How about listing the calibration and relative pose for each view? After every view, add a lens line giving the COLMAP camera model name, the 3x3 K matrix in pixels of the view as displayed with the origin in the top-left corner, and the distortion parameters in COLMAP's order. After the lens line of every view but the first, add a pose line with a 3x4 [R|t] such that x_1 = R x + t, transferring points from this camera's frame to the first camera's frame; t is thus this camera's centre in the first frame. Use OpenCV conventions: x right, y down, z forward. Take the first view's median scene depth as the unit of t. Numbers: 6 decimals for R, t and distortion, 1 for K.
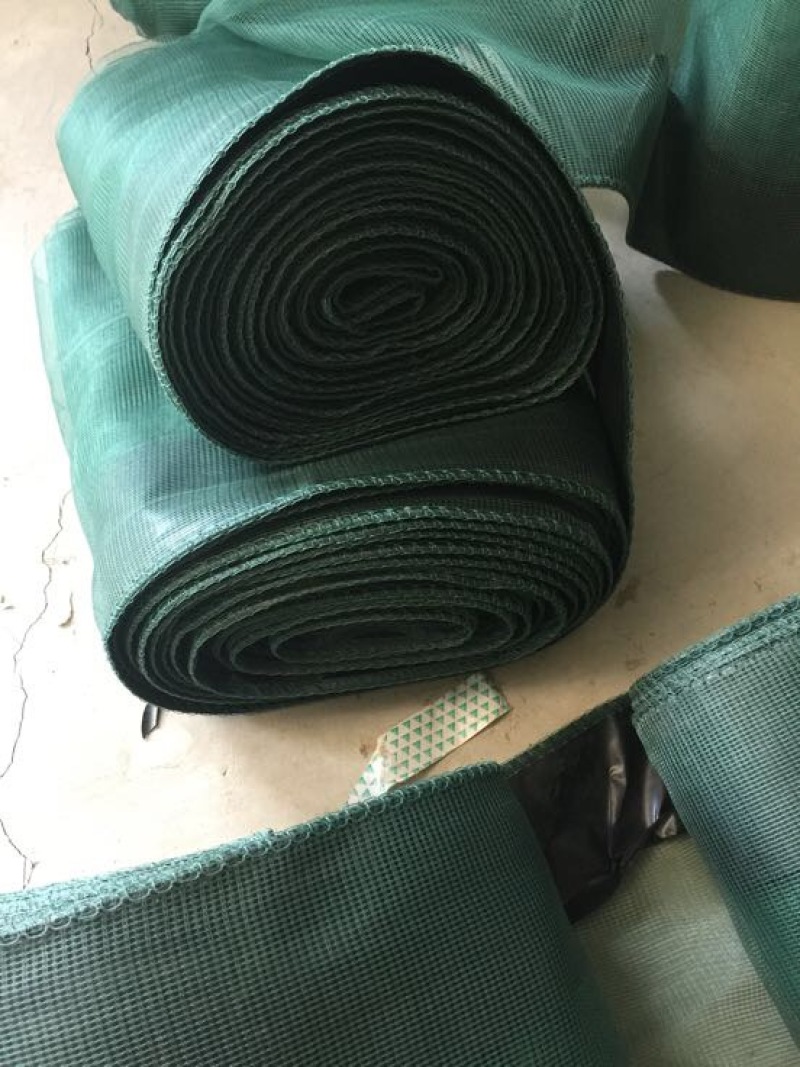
lens RADIAL K [[851.7, 0, 400.0], [0, 851.7, 533.5], [0, 0, 1]] dist [0.043714, -0.002917]
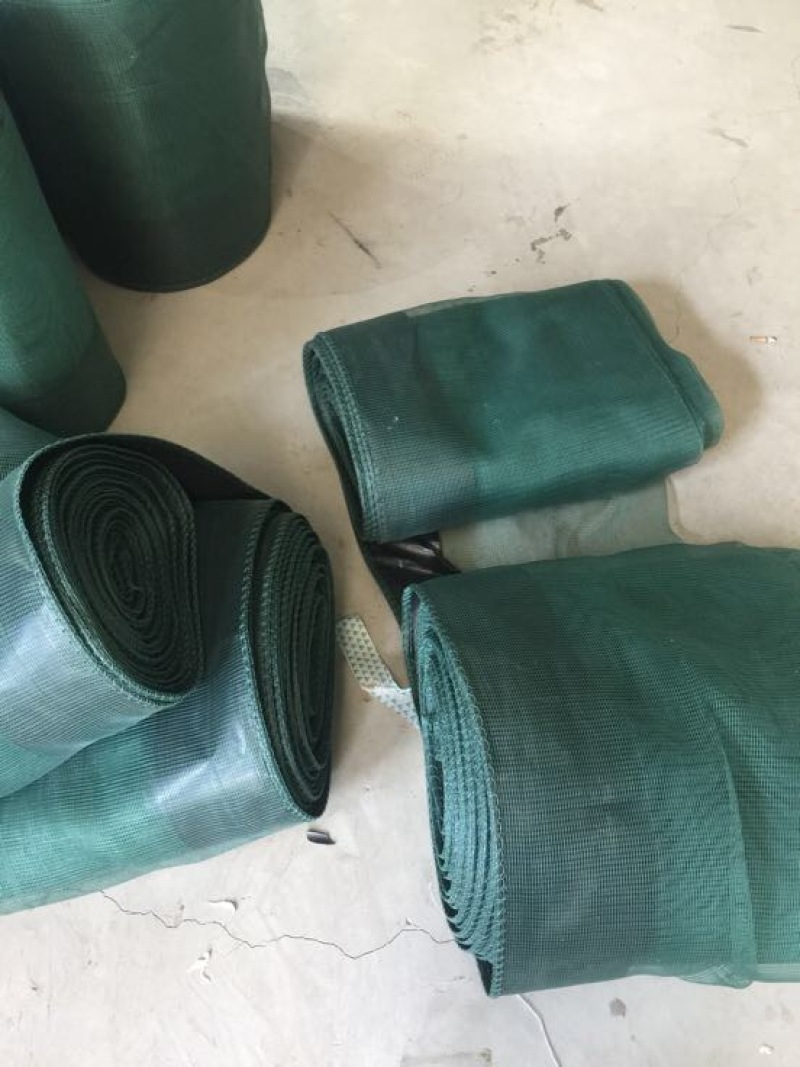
lens RADIAL K [[851.7, 0, 400.0], [0, 851.7, 533.5], [0, 0, 1]] dist [0.043714, -0.002917]
pose [[0.136651, -0.837281, 0.529422, -0.604440], [0.897656, 0.330696, 0.291298, -0.248320], [-0.418976, 0.435432, 0.796780, -0.402326]]
